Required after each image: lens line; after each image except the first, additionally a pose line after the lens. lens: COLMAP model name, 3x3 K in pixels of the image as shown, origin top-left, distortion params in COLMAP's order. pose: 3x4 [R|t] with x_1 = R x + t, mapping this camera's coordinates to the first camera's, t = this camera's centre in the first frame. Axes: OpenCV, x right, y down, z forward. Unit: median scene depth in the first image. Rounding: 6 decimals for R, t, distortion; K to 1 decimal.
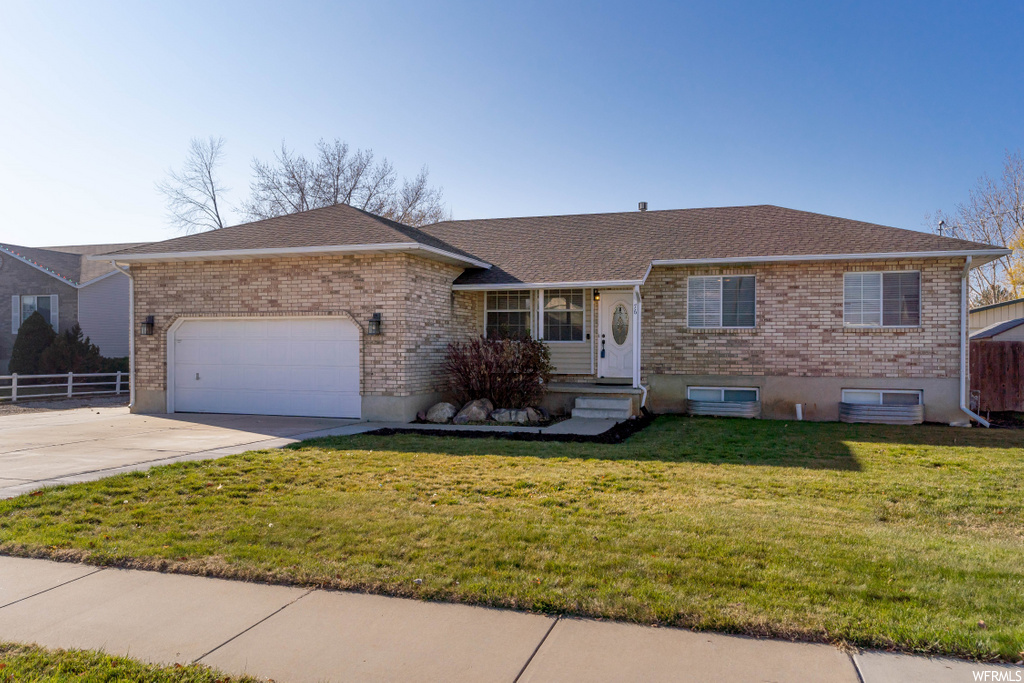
lens RADIAL K [[764.9, 0, 510.8], [0, 764.9, 345.3], [0, 0, 1]] dist [-0.007529, -0.001214]
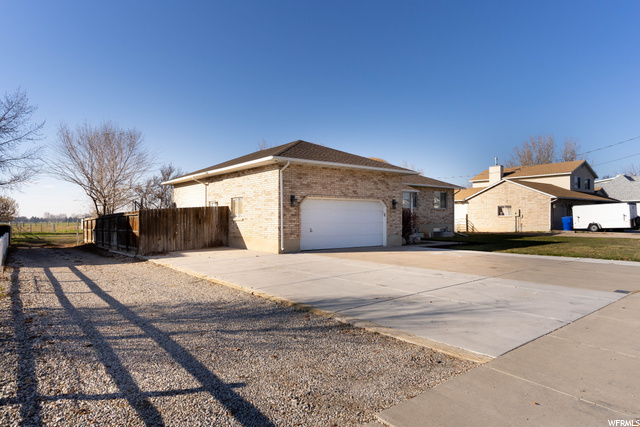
lens RADIAL K [[388.2, 0, 320.4], [0, 388.2, 213.9], [0, 0, 1]] dist [0.000155, 0.000017]
pose [[0.571663, 0.003474, 0.820481, -1.192837], [-0.002970, 0.999993, -0.002165, 0.004856], [-0.820483, -0.001199, 0.571669, 0.477501]]
